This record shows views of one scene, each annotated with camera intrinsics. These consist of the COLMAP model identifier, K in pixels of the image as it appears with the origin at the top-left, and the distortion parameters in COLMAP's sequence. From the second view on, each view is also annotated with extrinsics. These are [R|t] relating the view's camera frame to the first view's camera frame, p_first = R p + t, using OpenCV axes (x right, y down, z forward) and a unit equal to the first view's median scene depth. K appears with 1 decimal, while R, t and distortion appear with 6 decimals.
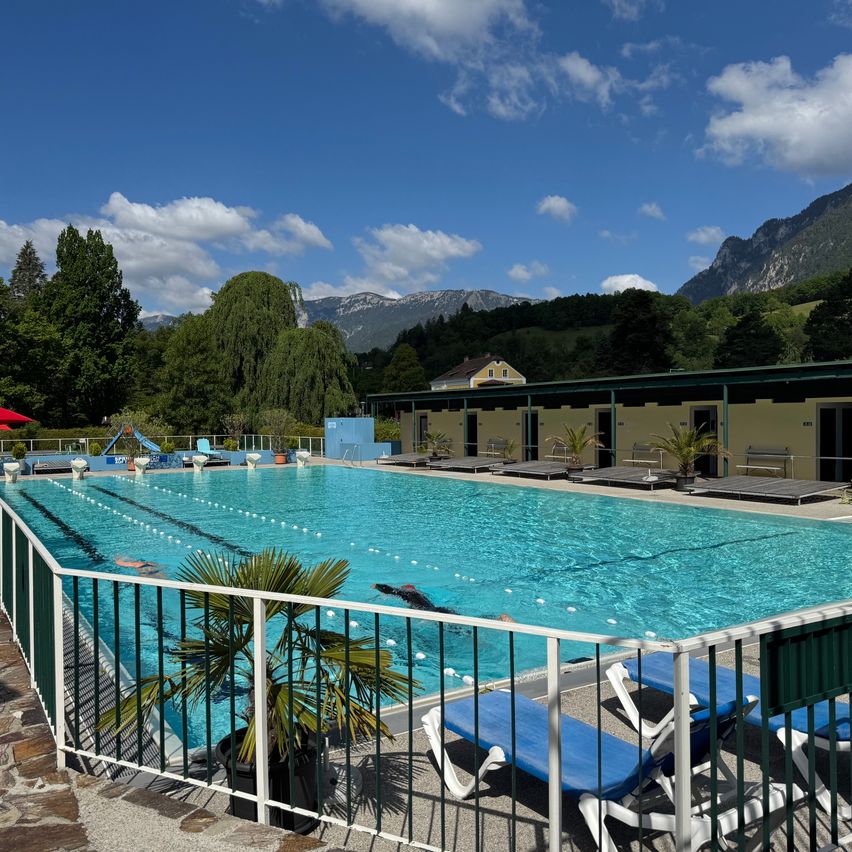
lens RADIAL K [[808.2, 0, 426.0], [0, 808.2, 426.0], [0, 0, 1]] dist [0.002362, -0.010791]
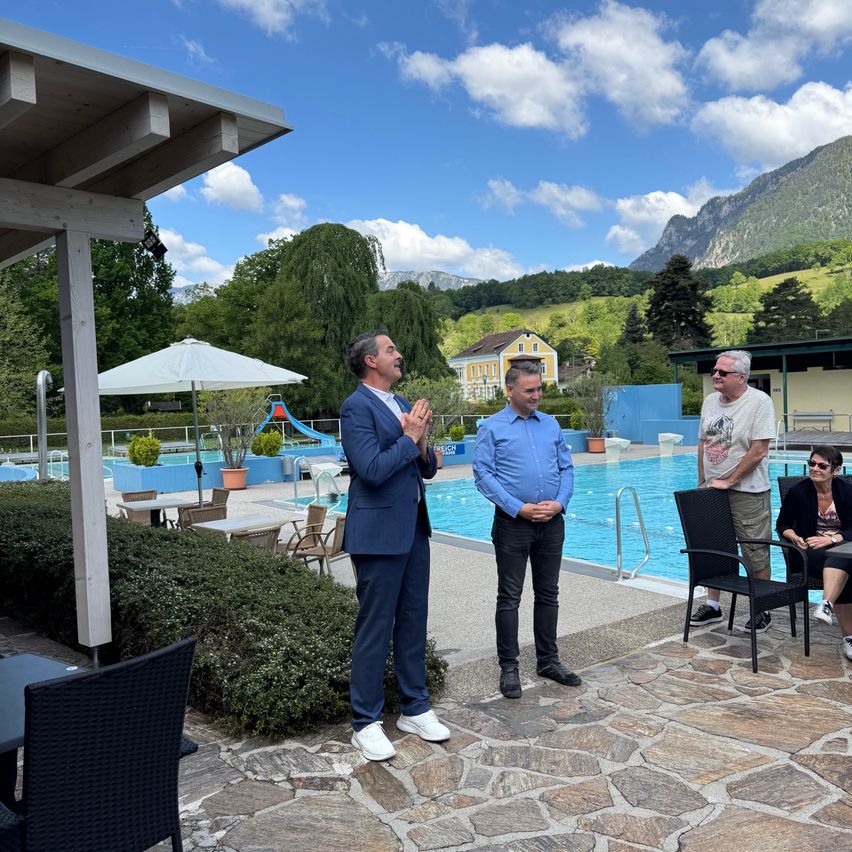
lens RADIAL K [[784.6, 0, 427.6], [0, 784.6, 444.6], [0, 0, 1]] dist [0.017712, -0.004977]
pose [[0.996350, -0.029840, 0.079981, -0.052033], [0.026110, 0.998540, 0.047284, 0.000555], [-0.081275, -0.045023, 0.995674, 0.048554]]
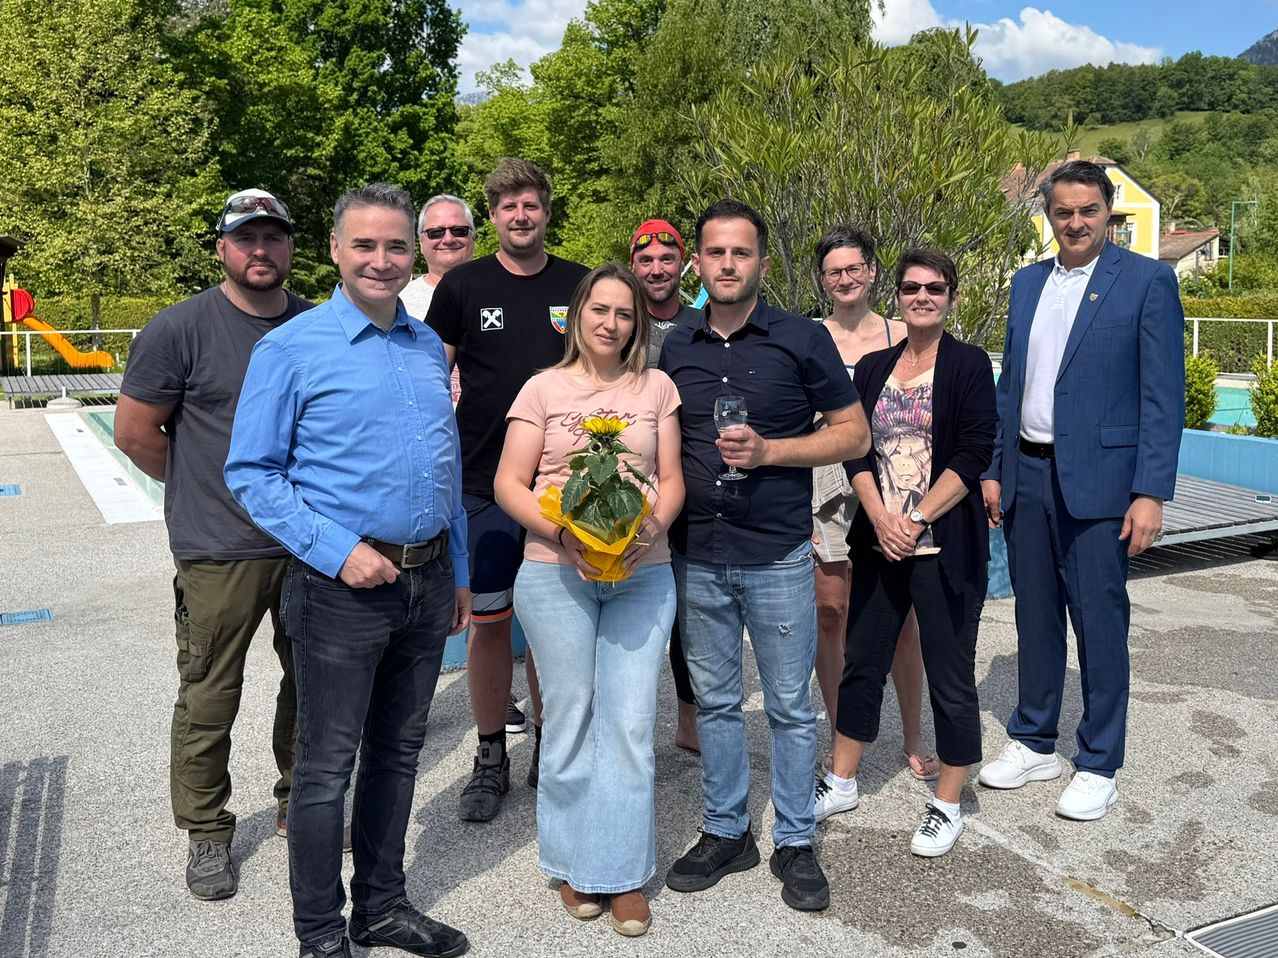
lens RADIAL K [[1268.0, 0, 639.0], [0, 1268.0, 479.0], [0, 0, 1]] dist [-0.017088, -0.020773]
pose [[0.996727, 0.017113, -0.079011, -0.064207], [-0.005945, 0.990207, 0.139480, 0.000930], [0.080624, -0.138553, 0.987068, 0.094287]]
